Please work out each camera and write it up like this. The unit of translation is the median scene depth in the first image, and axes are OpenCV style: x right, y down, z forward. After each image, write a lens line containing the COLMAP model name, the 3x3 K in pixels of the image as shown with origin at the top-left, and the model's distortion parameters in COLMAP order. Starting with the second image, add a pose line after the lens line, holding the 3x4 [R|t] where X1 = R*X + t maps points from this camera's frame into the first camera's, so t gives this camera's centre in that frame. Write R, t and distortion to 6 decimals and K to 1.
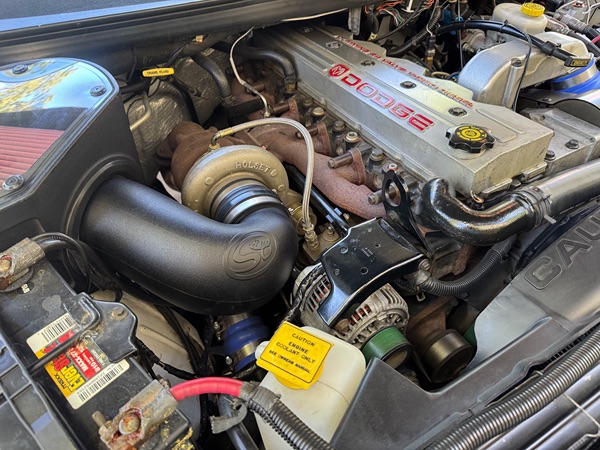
lens RADIAL K [[415.4, 0, 300.8], [0, 415.4, 241.0], [0, 0, 1]] dist [0.065748, -0.107127]
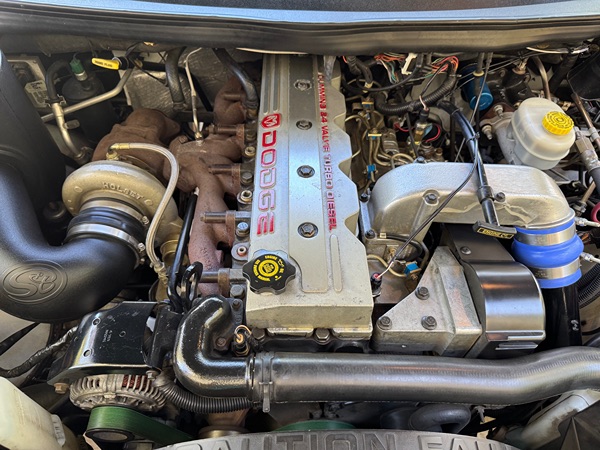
lens RADIAL K [[415.4, 0, 300.8], [0, 415.4, 241.0], [0, 0, 1]] dist [0.065748, -0.107127]
pose [[0.874493, 0.422168, -0.238821, 0.502263], [-0.385895, 0.903858, 0.184729, -0.384816], [0.293847, -0.069385, 0.953331, 0.140818]]
